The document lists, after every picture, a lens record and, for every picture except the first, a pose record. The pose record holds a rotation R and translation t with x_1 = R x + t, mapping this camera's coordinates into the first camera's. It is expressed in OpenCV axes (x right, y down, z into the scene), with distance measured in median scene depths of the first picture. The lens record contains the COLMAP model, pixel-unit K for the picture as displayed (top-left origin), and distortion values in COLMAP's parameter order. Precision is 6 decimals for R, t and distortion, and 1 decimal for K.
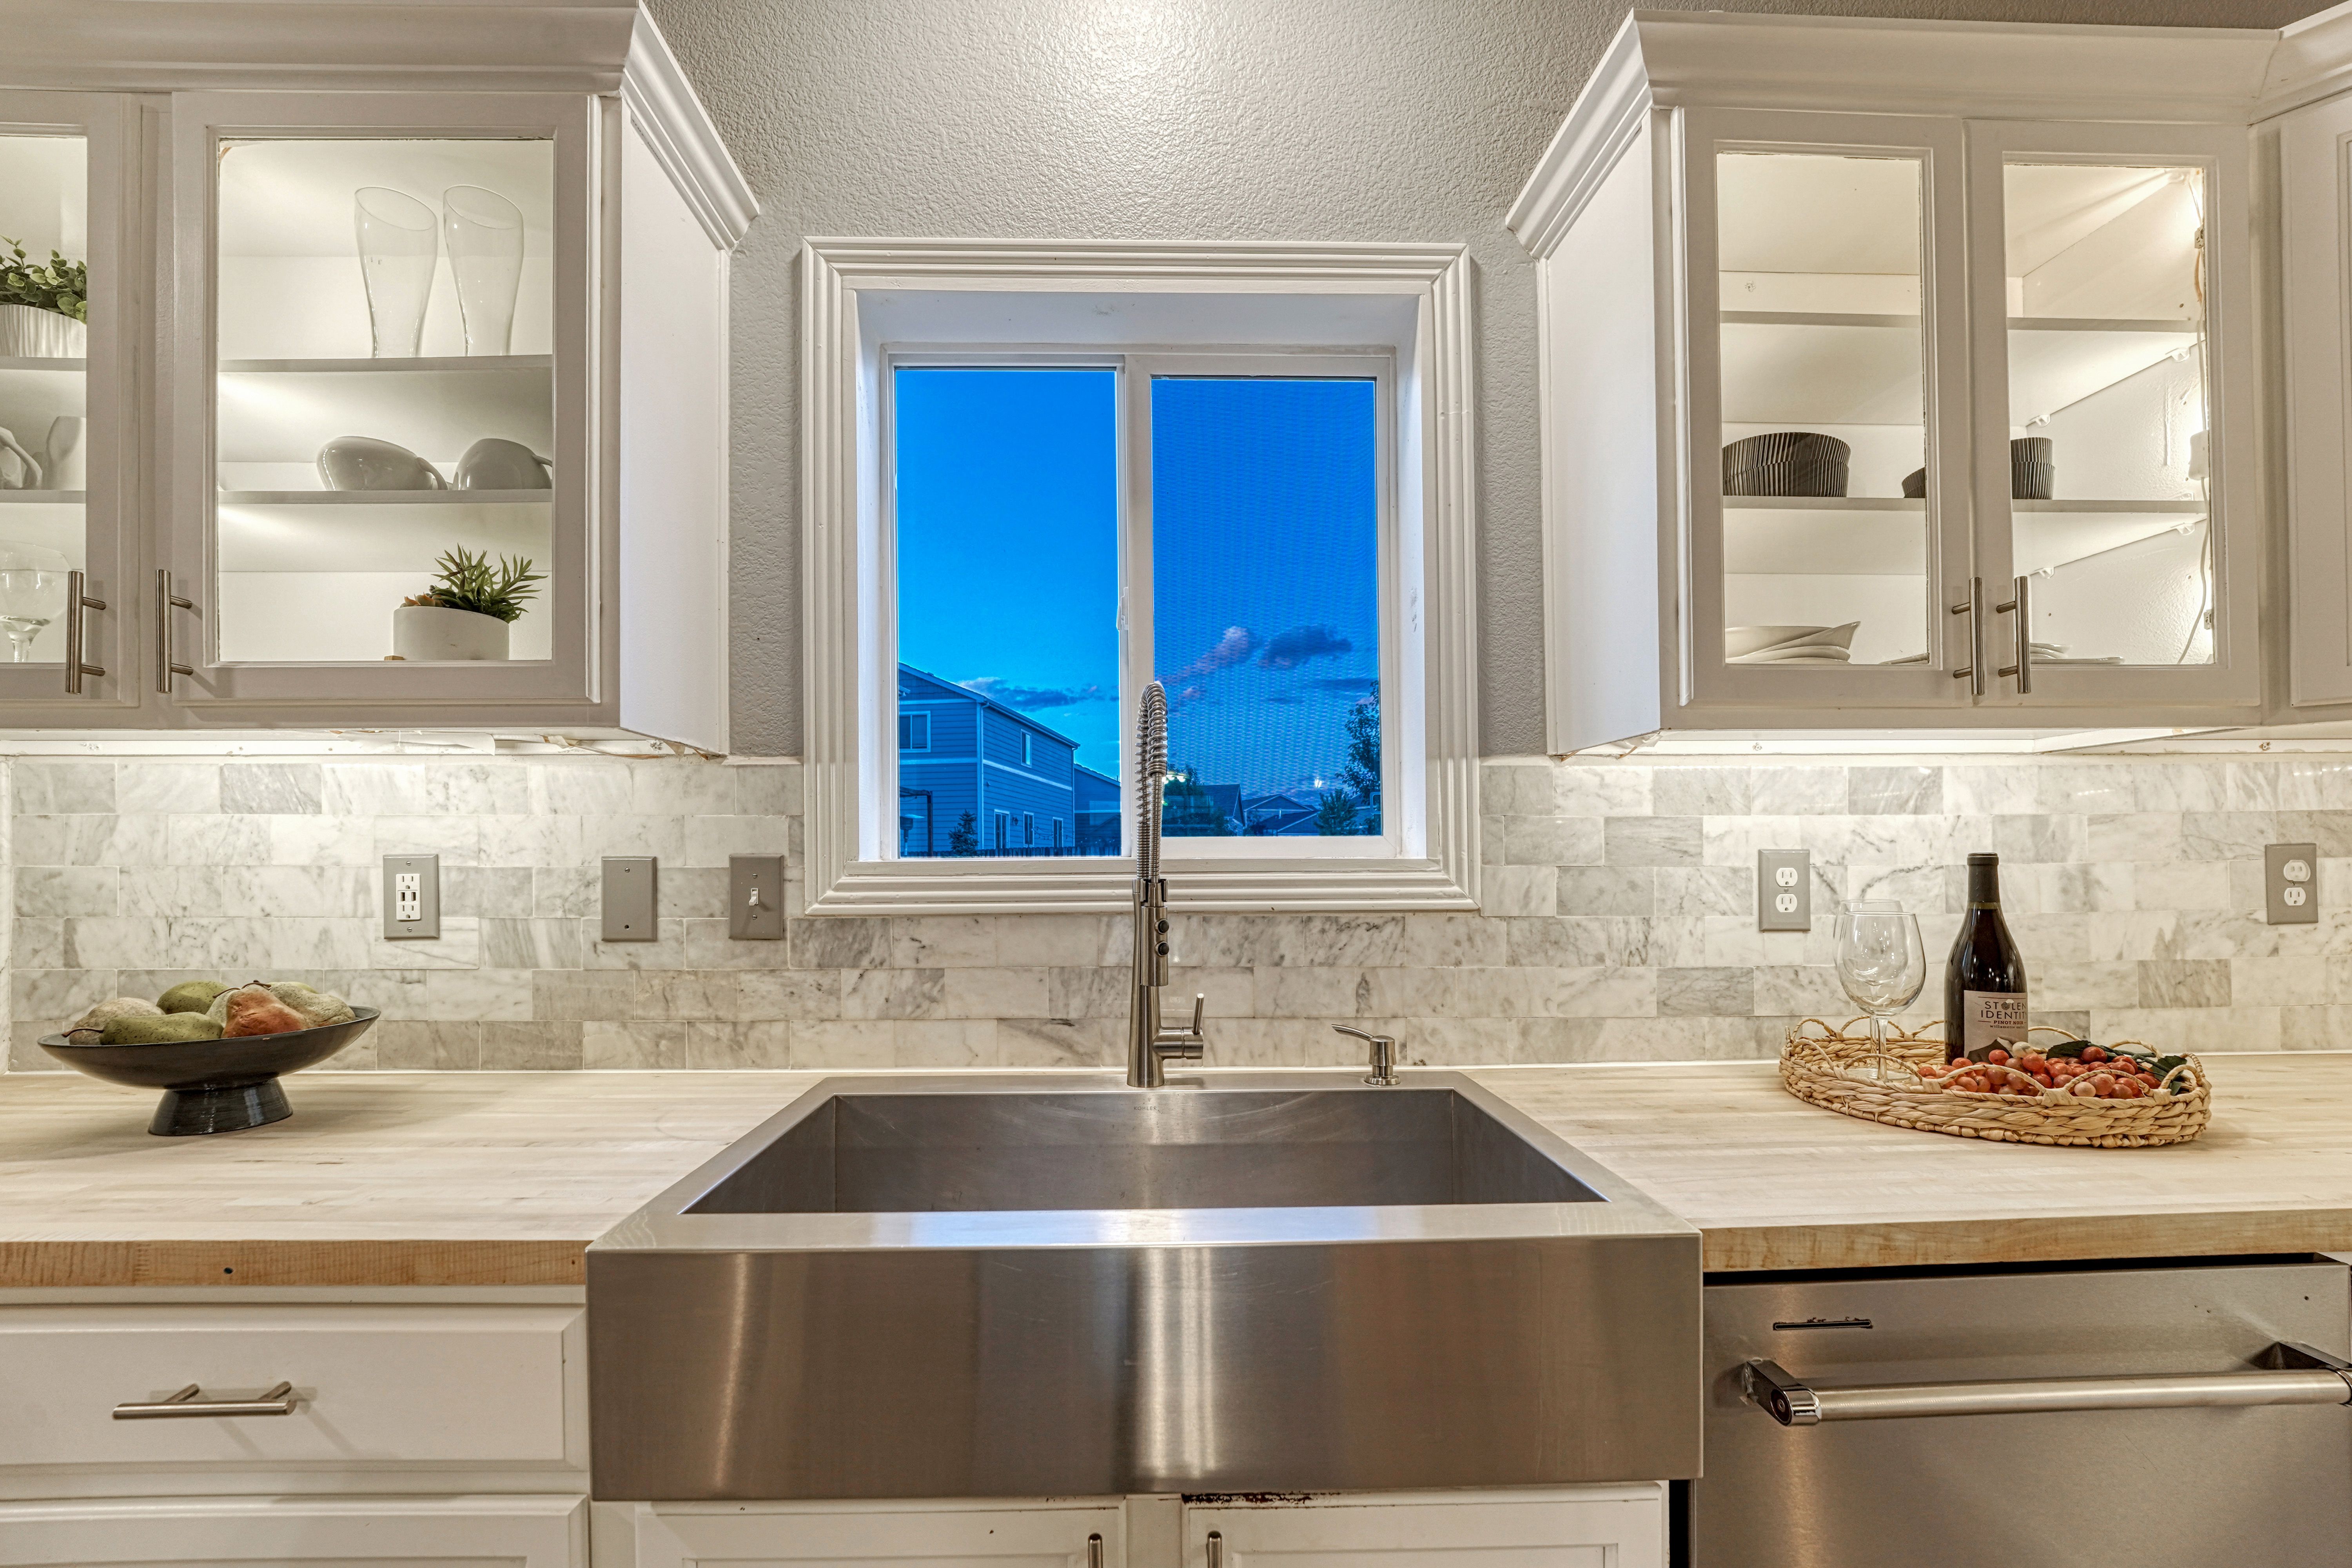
lens RADIAL K [[987.1, 0, 1144.9], [0, 987.1, 850.3], [0, 0, 1]] dist [-0.011592, 0.000158]
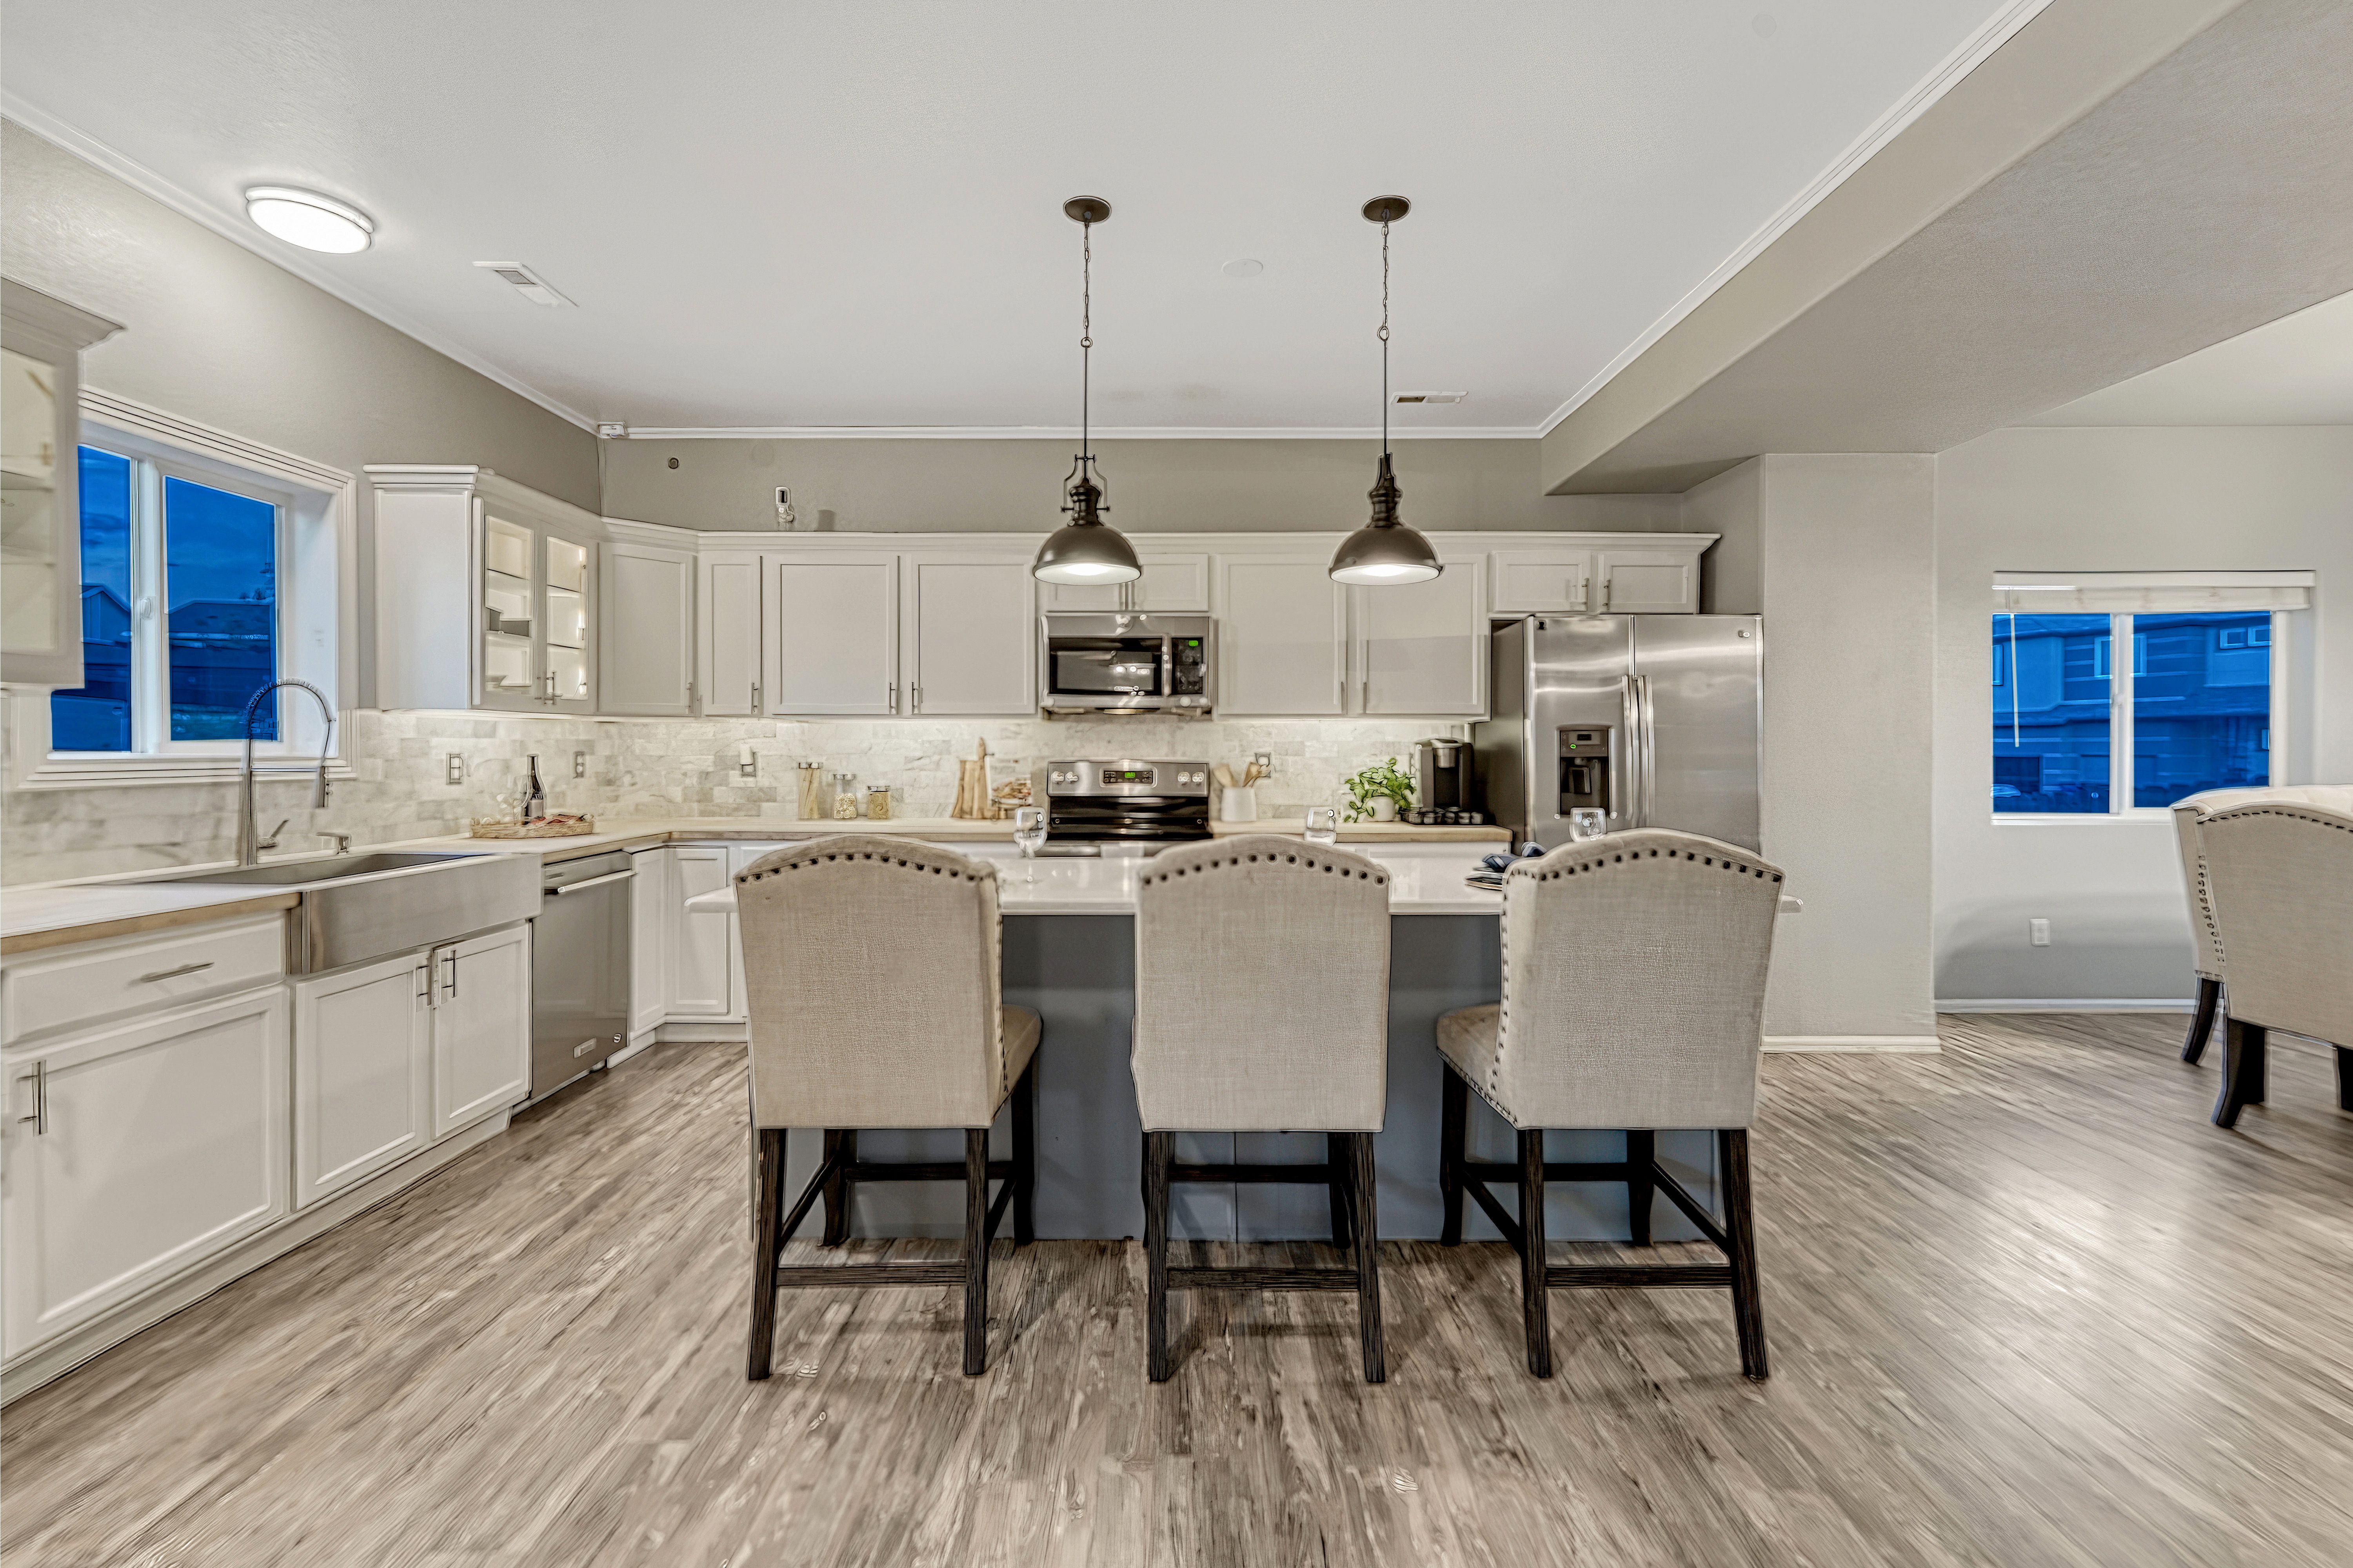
lens RADIAL K [[1021.6, 0, 1169.1], [0, 1021.6, 758.8], [0, 0, 1]] dist [-0.006303, 0.000349]
pose [[0.031462, -0.002474, 0.999502, -1.931534], [-0.013343, 0.999907, 0.002895, -0.015932], [-0.999416, -0.013427, 0.031426, -0.923196]]
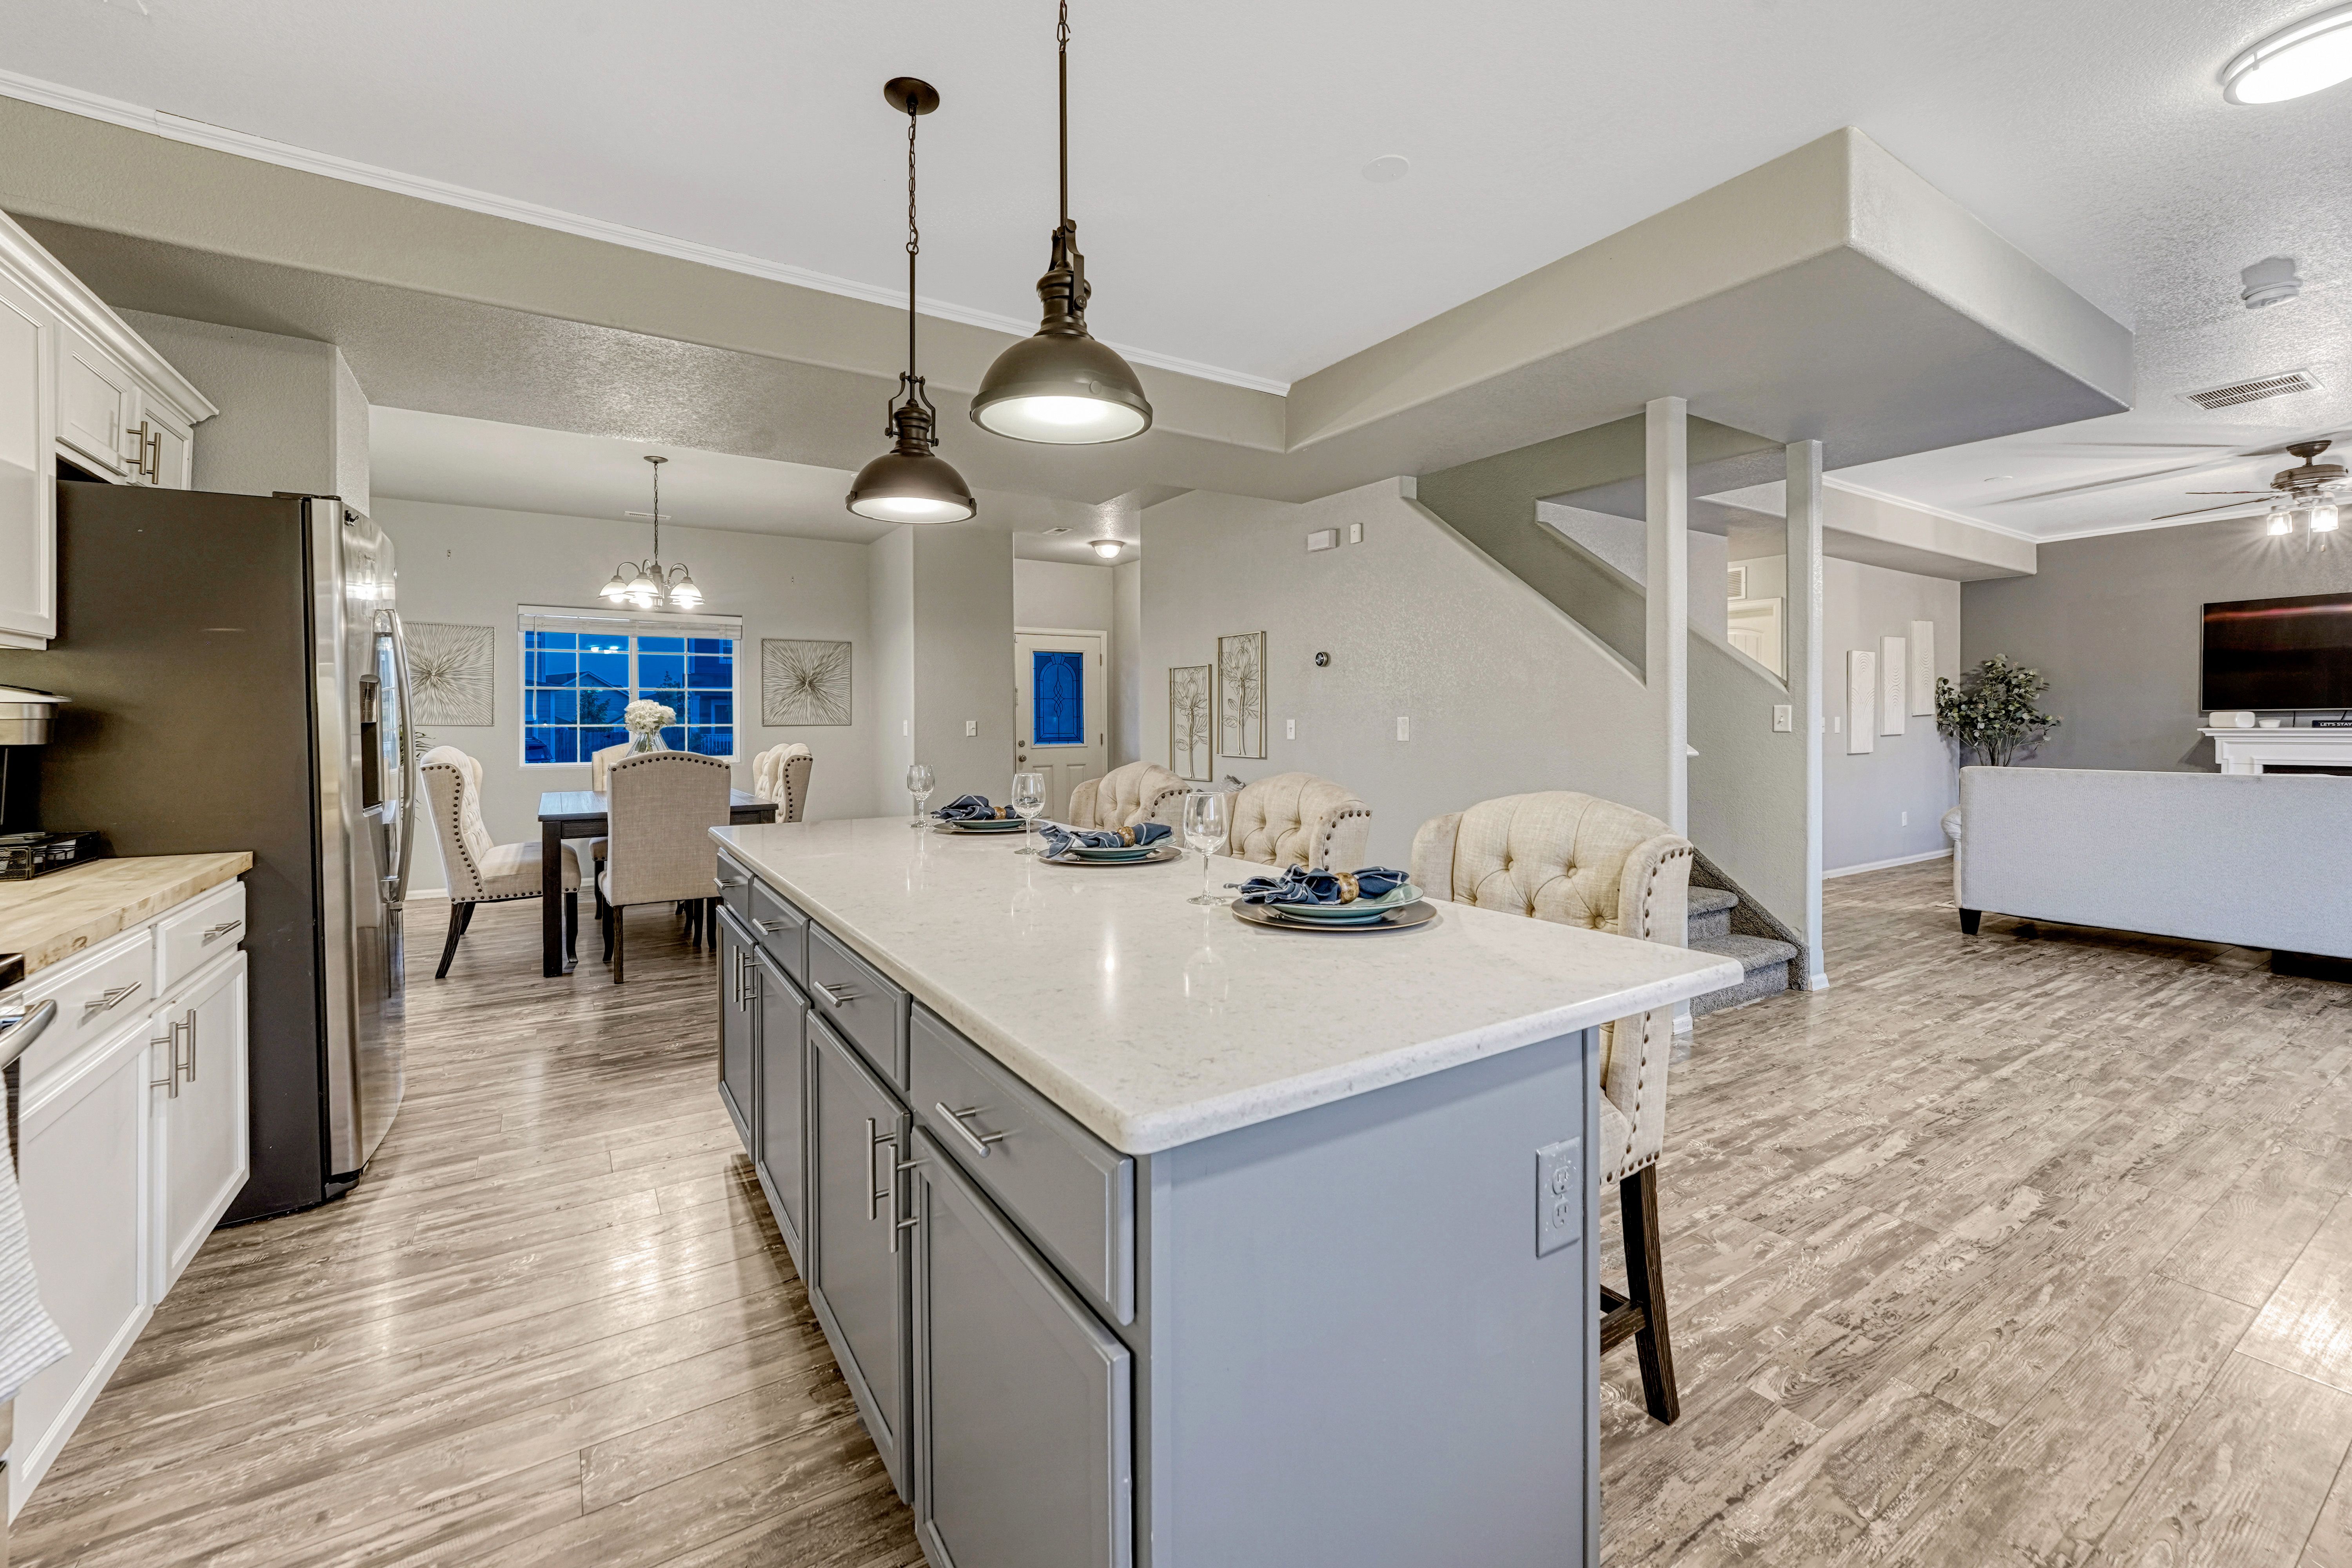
lens RADIAL K [[966.9, 0, 1180.2], [0, 966.9, 730.4], [0, 0, 1]] dist [-0.000424, 0.000396]
pose [[-0.852072, 0.011353, -0.523301, 0.517555], [0.013601, 0.999907, -0.000454, 0.006969], [0.523247, -0.007504, -0.852148, 0.353595]]
